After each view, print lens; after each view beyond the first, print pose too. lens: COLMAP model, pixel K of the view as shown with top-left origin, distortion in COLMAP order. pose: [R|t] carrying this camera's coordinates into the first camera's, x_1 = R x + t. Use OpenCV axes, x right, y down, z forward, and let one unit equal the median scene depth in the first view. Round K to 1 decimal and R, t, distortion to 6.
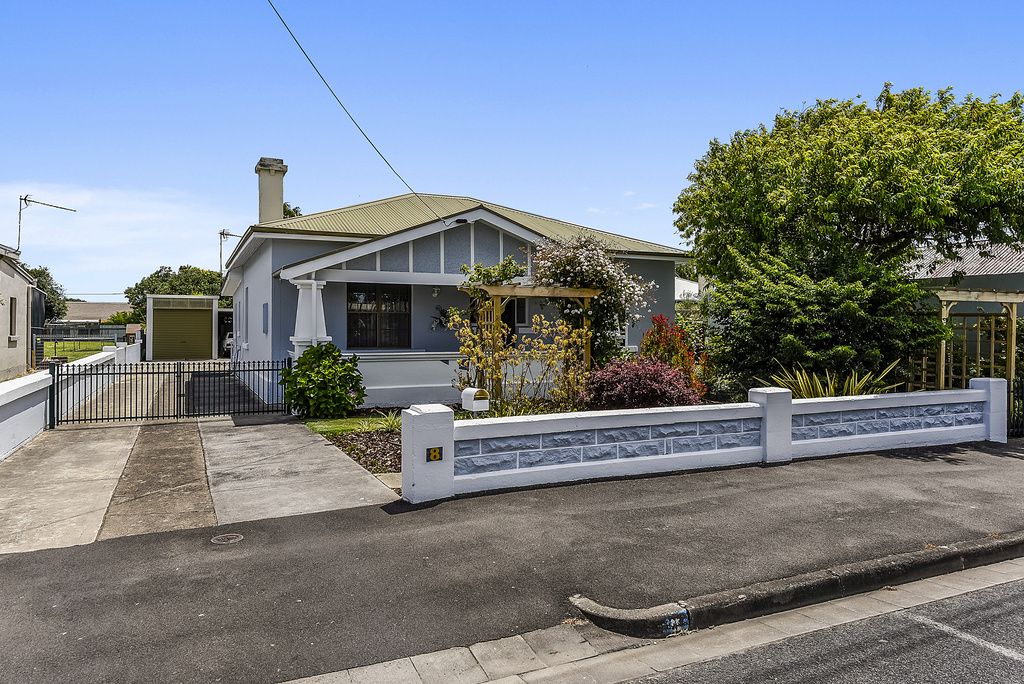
lens RADIAL K [[696.1, 0, 510.1], [0, 696.1, 332.0], [0, 0, 1]] dist [0.010259, -0.001825]
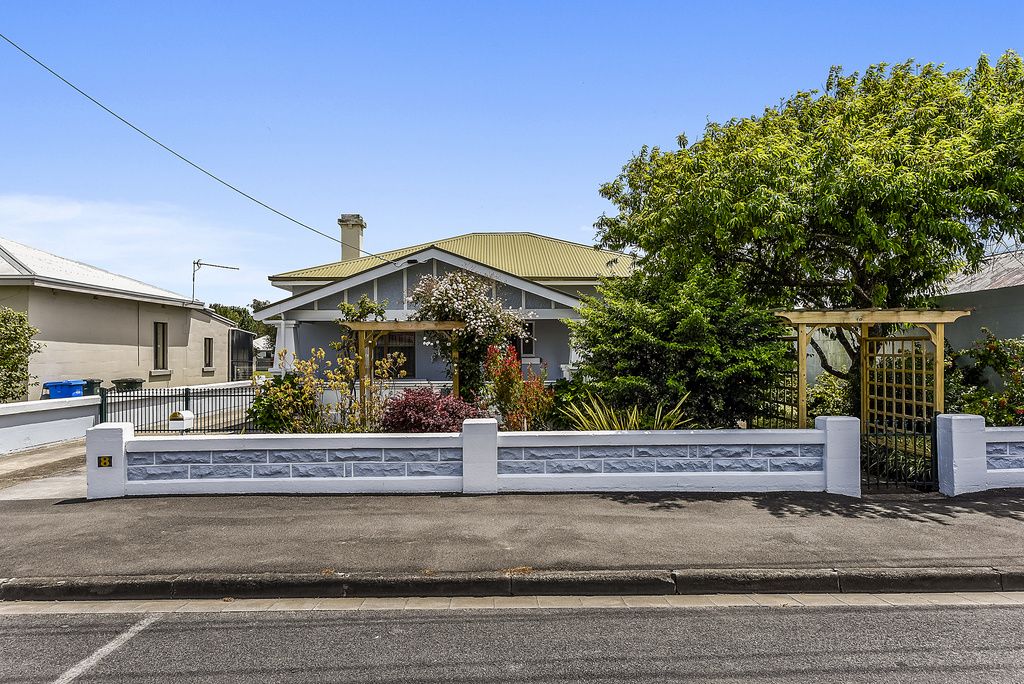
lens RADIAL K [[696.1, 0, 509.3], [0, 696.1, 352.1], [0, 0, 1]] dist [0.010259, -0.001825]
pose [[0.909308, -0.011275, -0.415971, 0.853066], [0.006496, 0.999896, -0.012904, -0.002706], [0.416073, 0.009031, 0.909286, 0.112266]]
